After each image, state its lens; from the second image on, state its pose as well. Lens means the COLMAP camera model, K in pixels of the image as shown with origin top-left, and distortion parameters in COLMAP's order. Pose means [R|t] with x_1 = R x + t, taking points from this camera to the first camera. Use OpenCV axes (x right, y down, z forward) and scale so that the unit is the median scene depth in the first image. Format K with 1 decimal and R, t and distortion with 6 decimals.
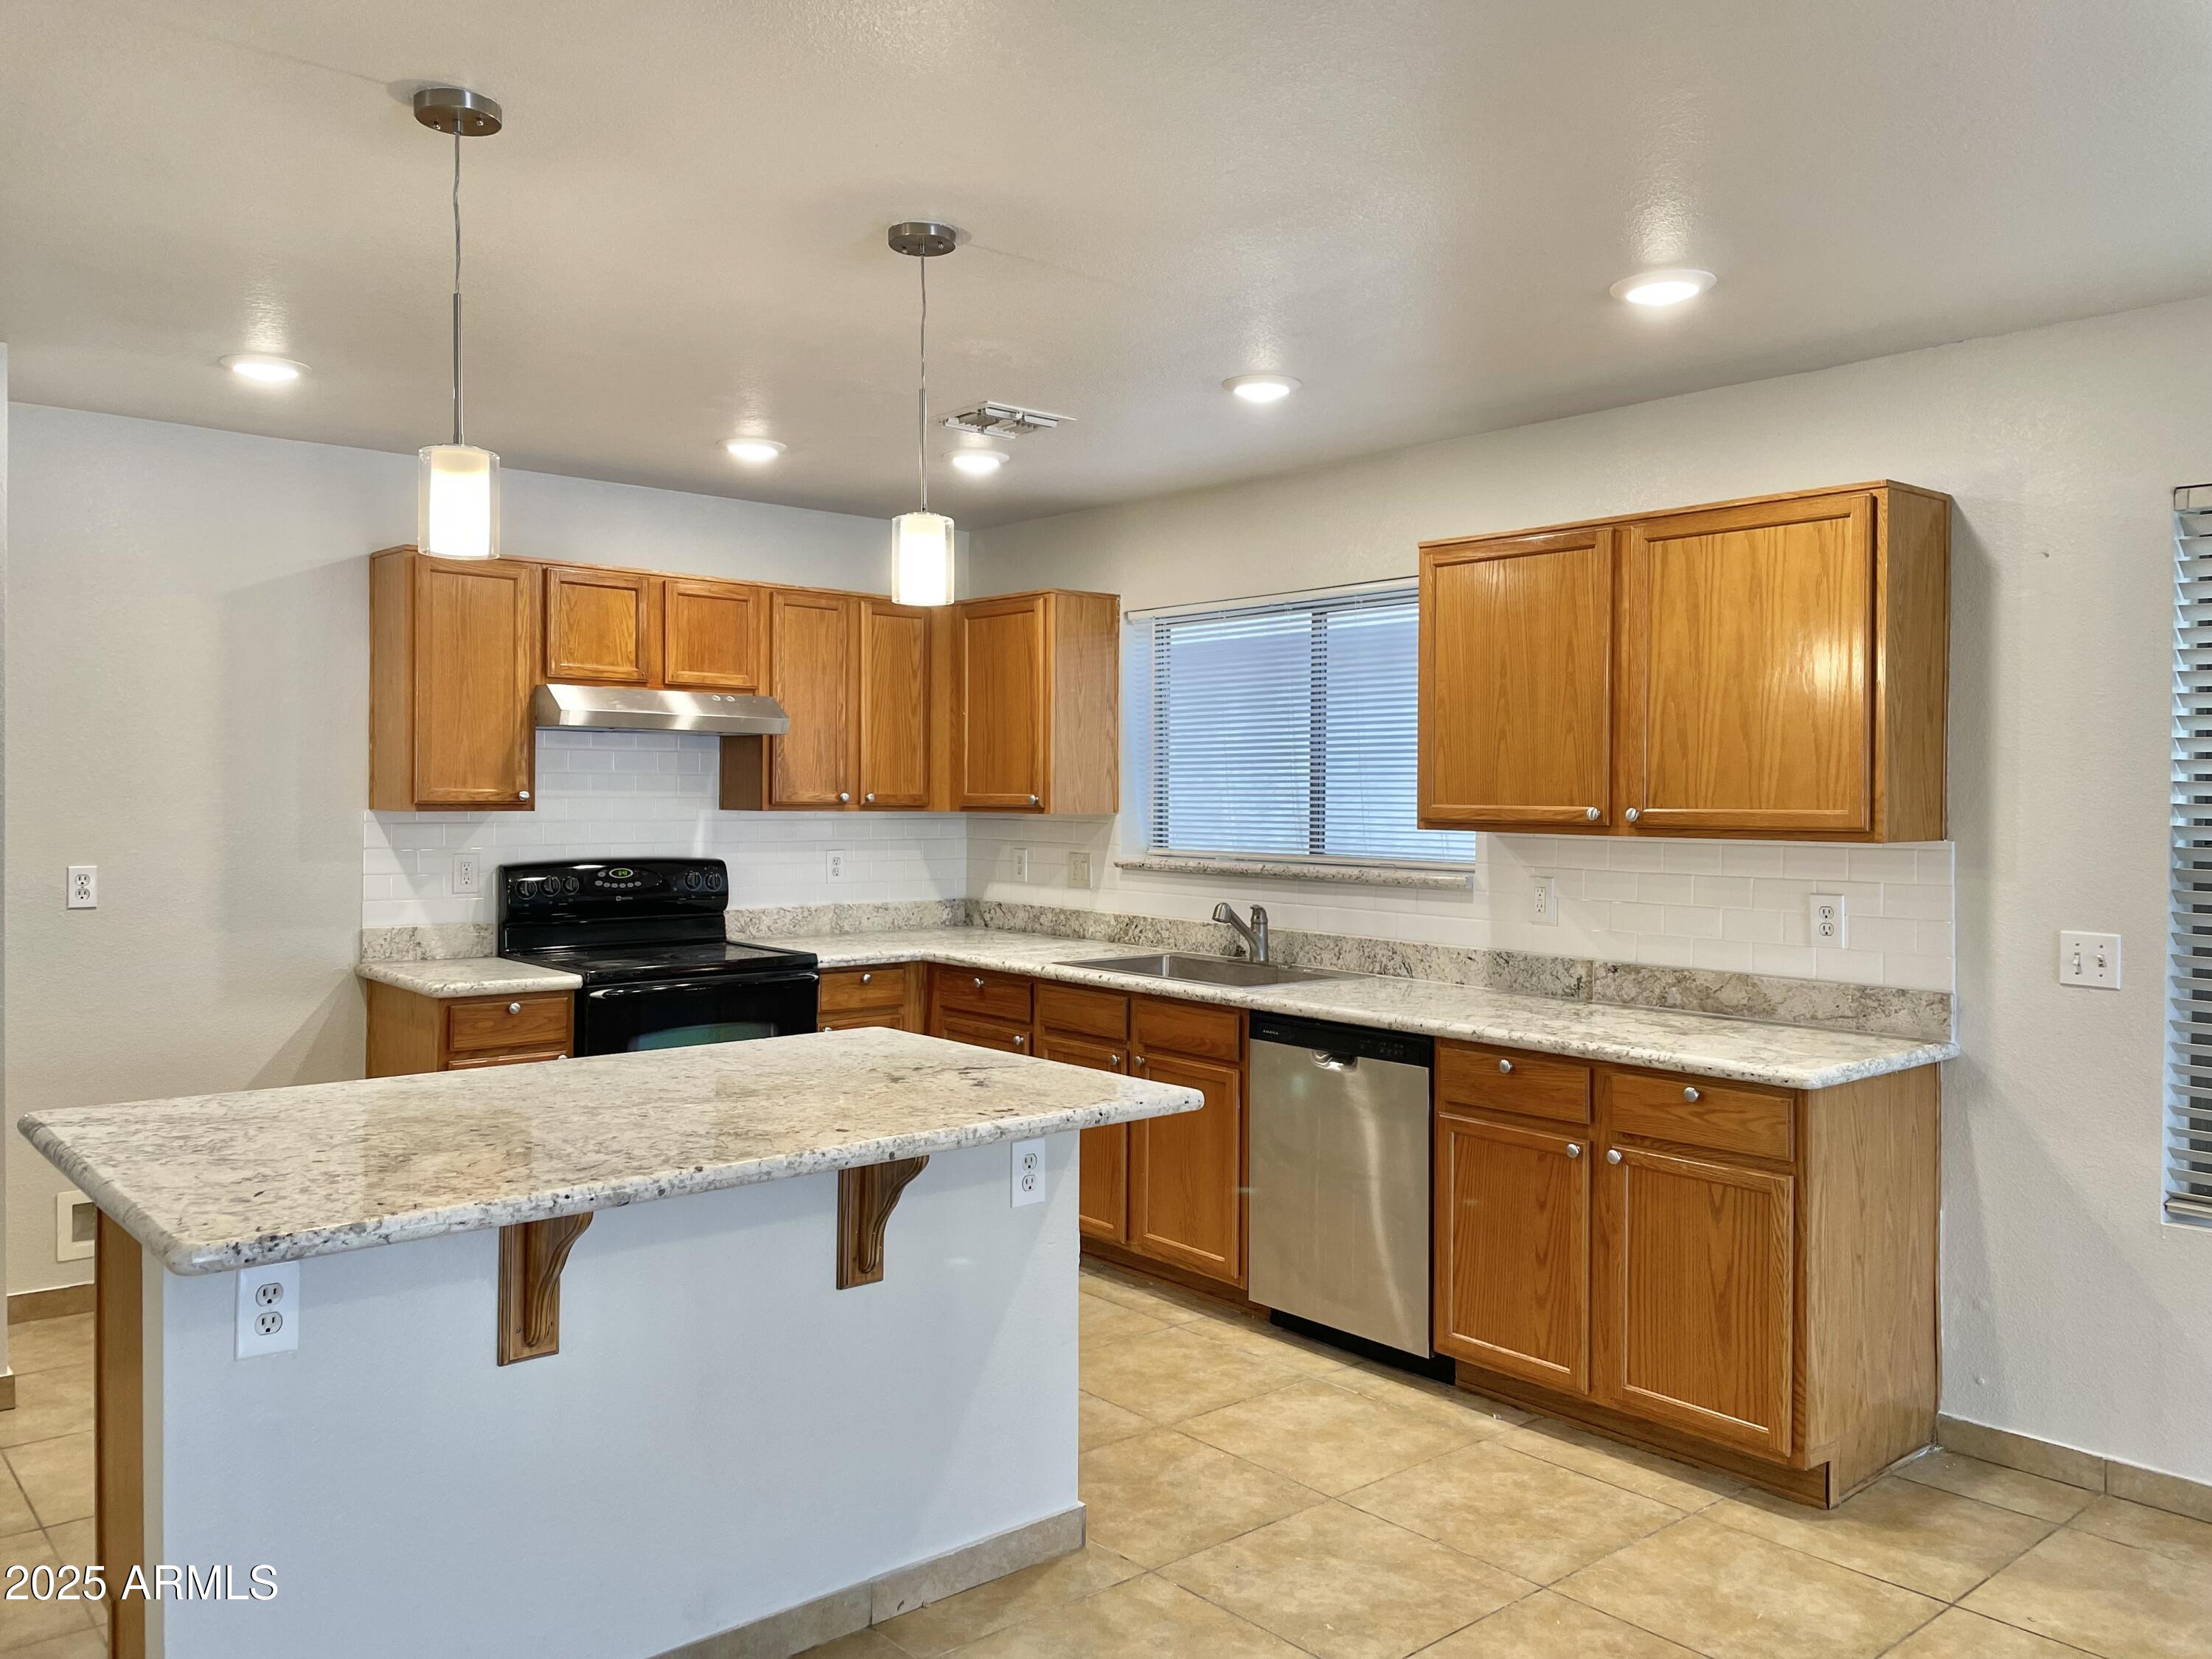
lens RADIAL K [[1696.0, 0, 1117.8], [0, 1696.0, 828.4], [0, 0, 1]] dist [0.098063, -0.130212]
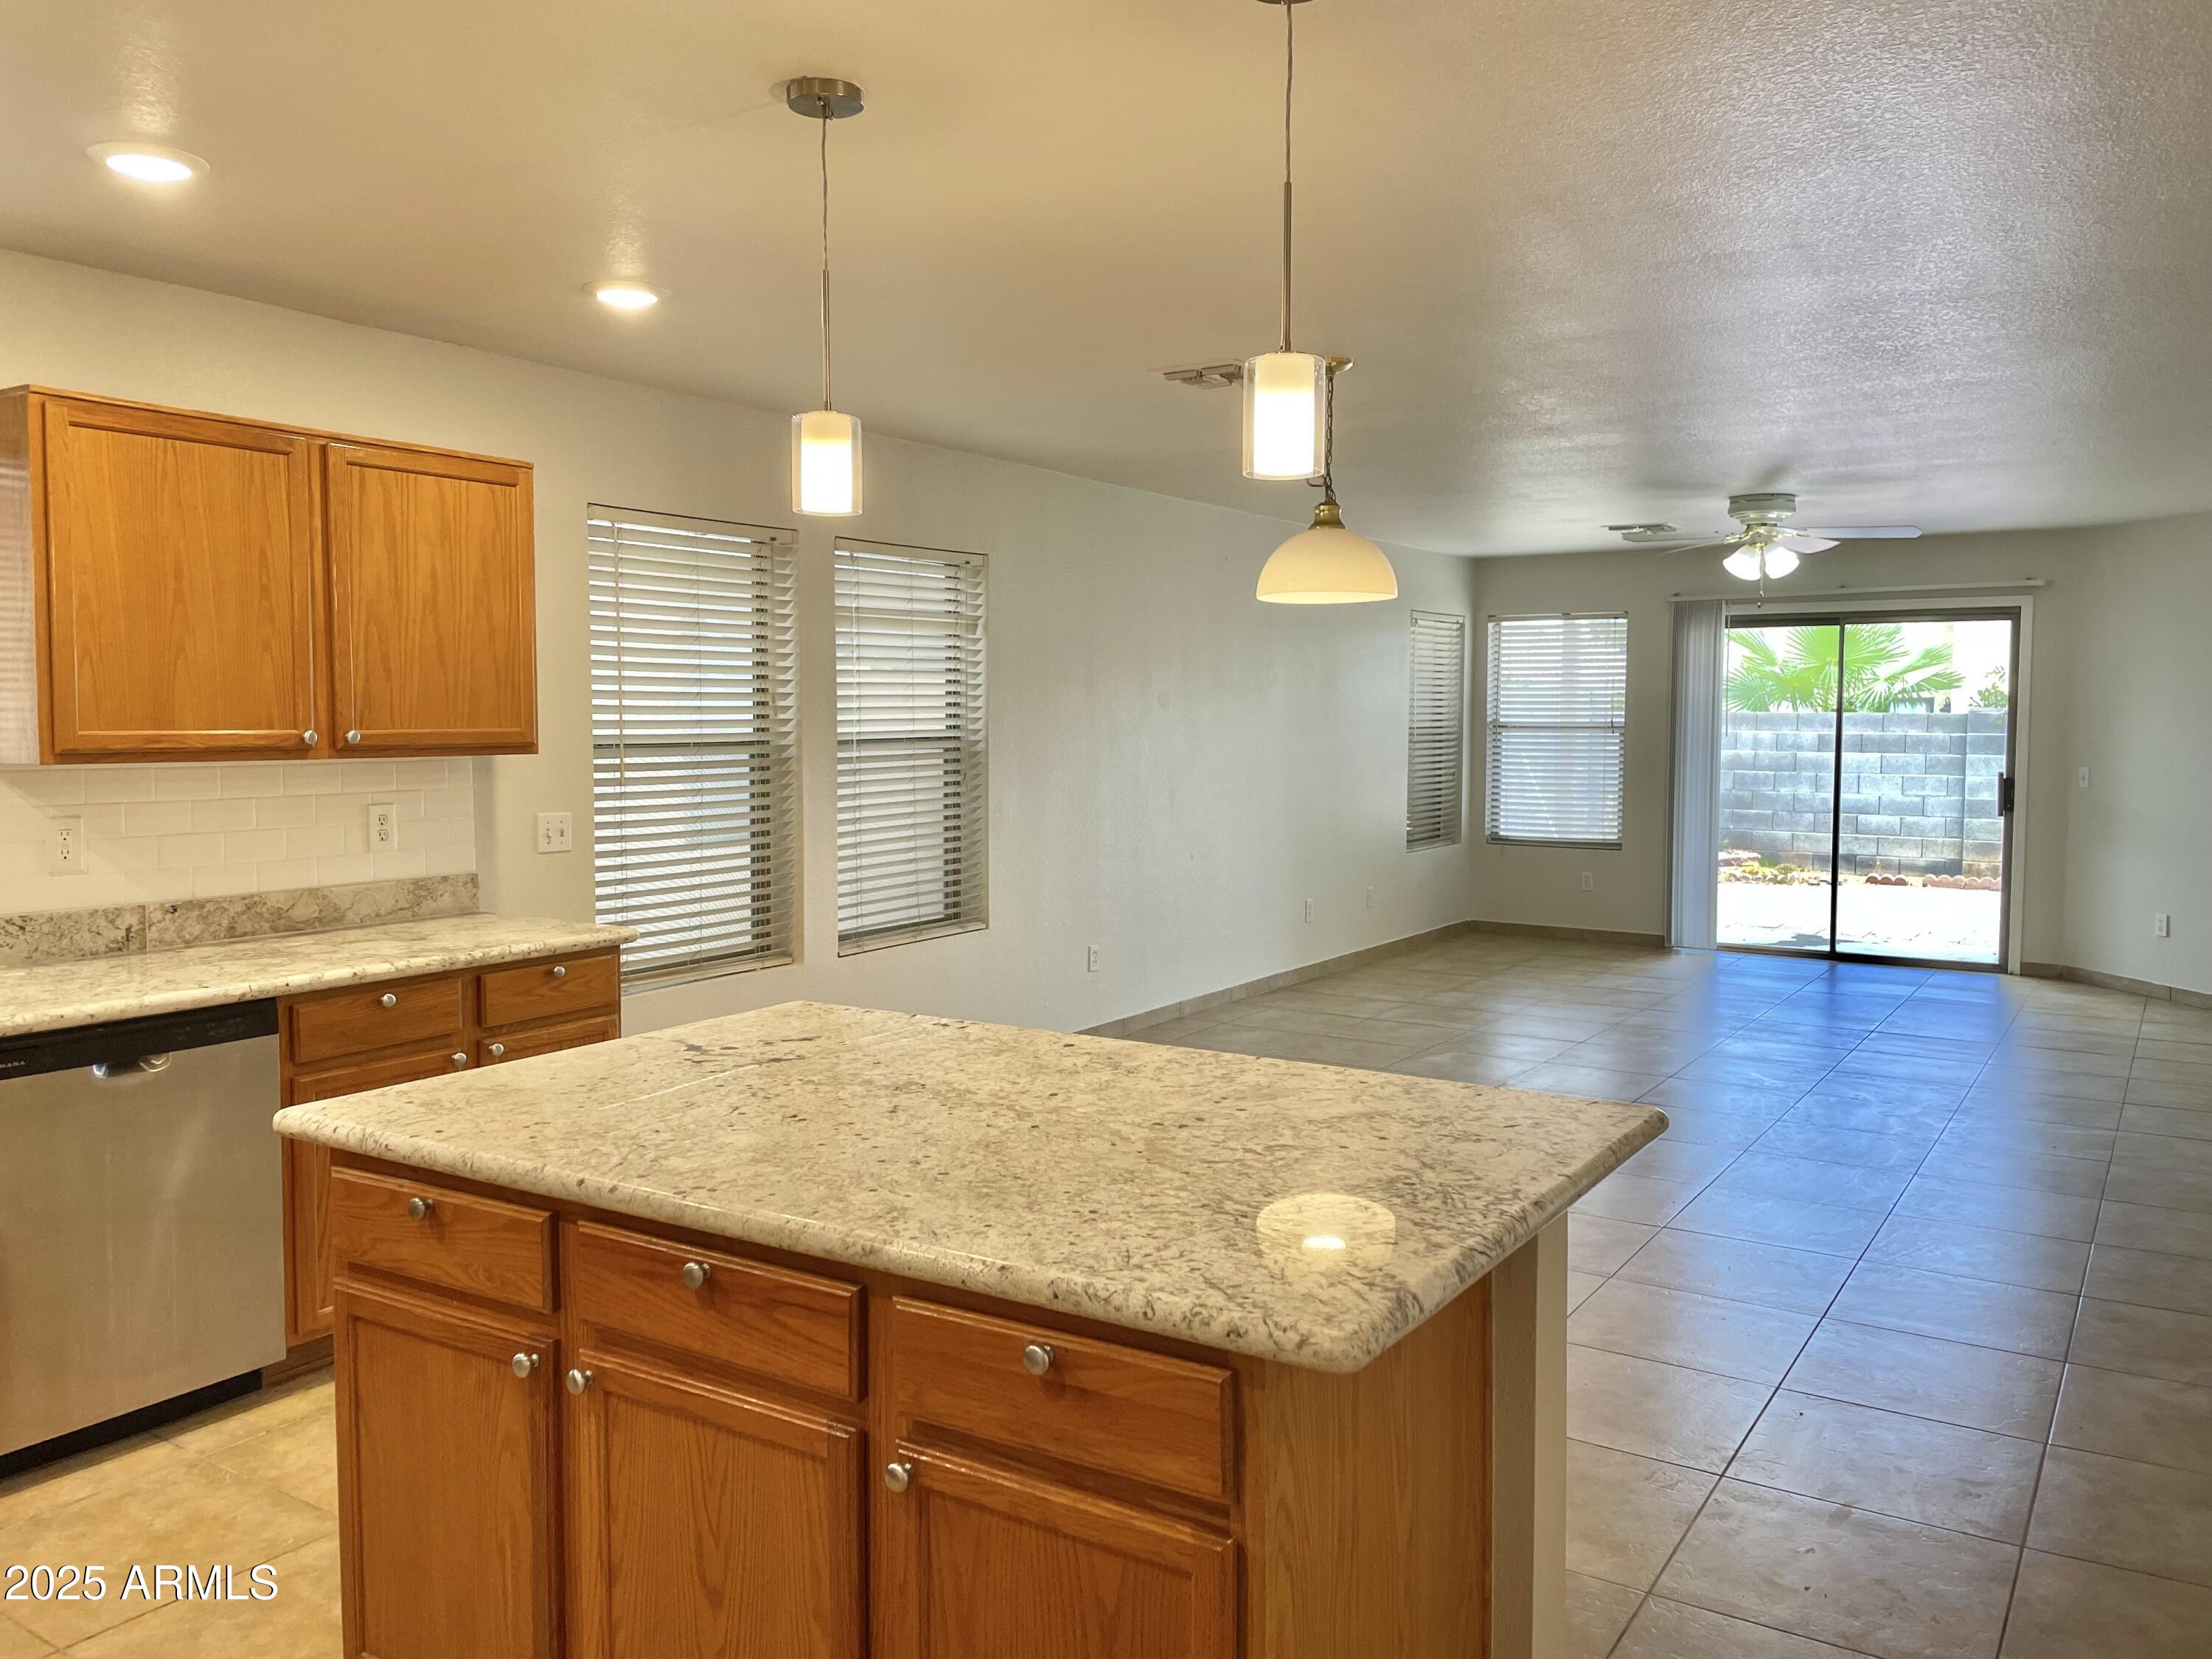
lens RADIAL K [[1720.3, 0, 1052.3], [0, 1720.3, 823.8], [0, 0, 1]] dist [0.027385, -0.059805]
pose [[-0.263243, -0.071763, 0.962057, -0.785122], [0.018174, 0.996684, 0.079318, -0.029979], [-0.964558, 0.038364, -0.261065, 0.869678]]
